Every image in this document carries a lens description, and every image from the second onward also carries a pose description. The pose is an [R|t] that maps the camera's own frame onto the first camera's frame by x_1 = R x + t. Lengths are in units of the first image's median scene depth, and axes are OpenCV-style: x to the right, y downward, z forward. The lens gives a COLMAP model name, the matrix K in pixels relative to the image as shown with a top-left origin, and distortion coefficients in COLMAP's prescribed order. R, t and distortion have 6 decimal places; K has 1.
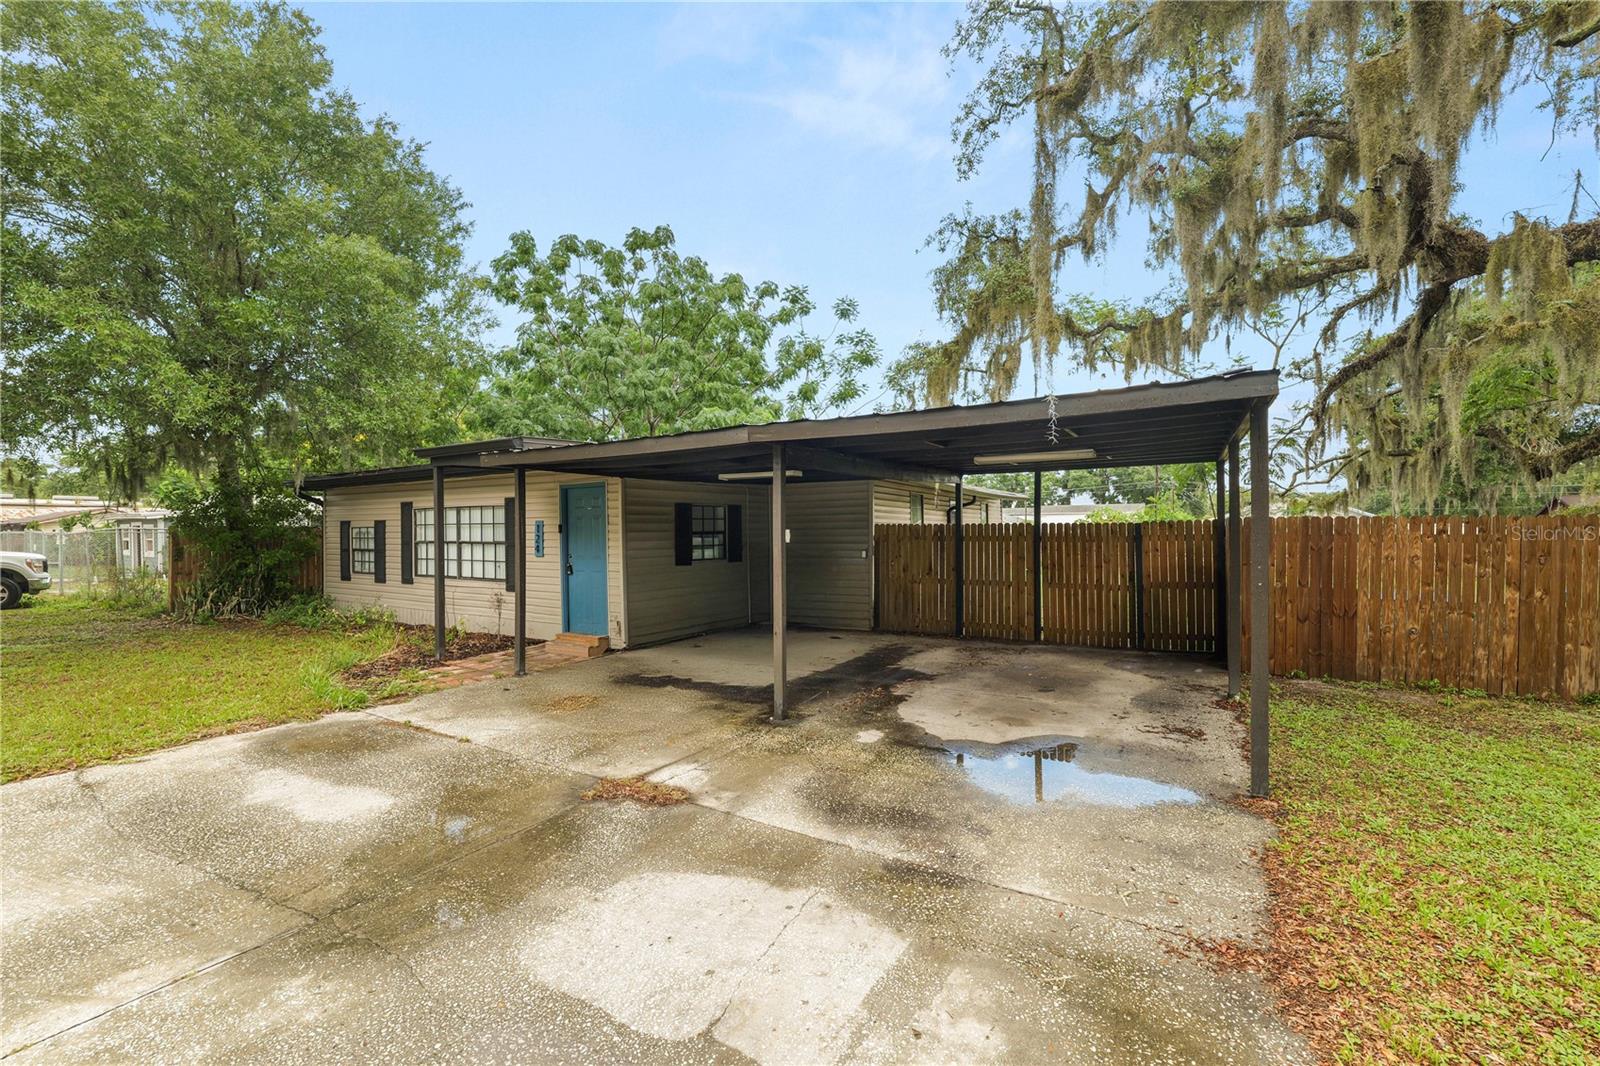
lens RADIAL K [[655.7, 0, 796.0], [0, 655.7, 528.2], [0, 0, 1]] dist [-0.012398, 0.001456]
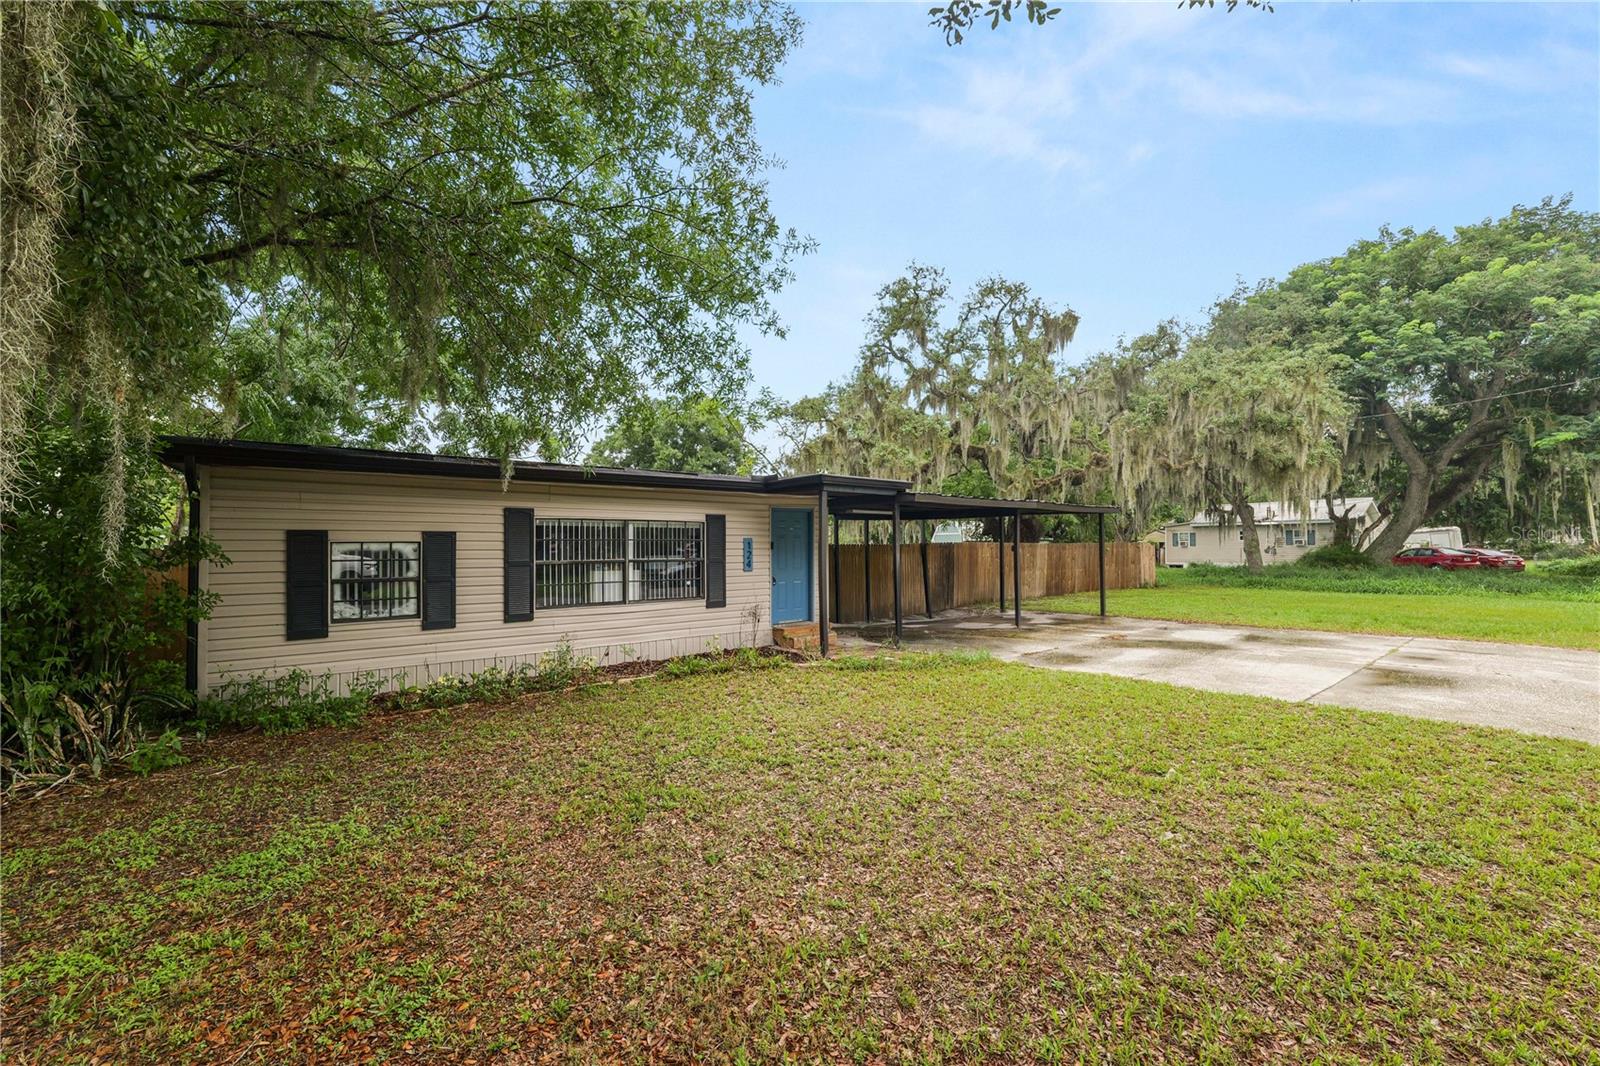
lens RADIAL K [[652.9, 0, 793.8], [0, 652.9, 529.9], [0, 0, 1]] dist [-0.011181, 0.000694]
pose [[0.340852, 0.035640, 0.939441, -1.307752], [0.013545, 0.998991, -0.042813, 0.021238], [-0.940020, 0.027317, 0.340025, 0.524526]]
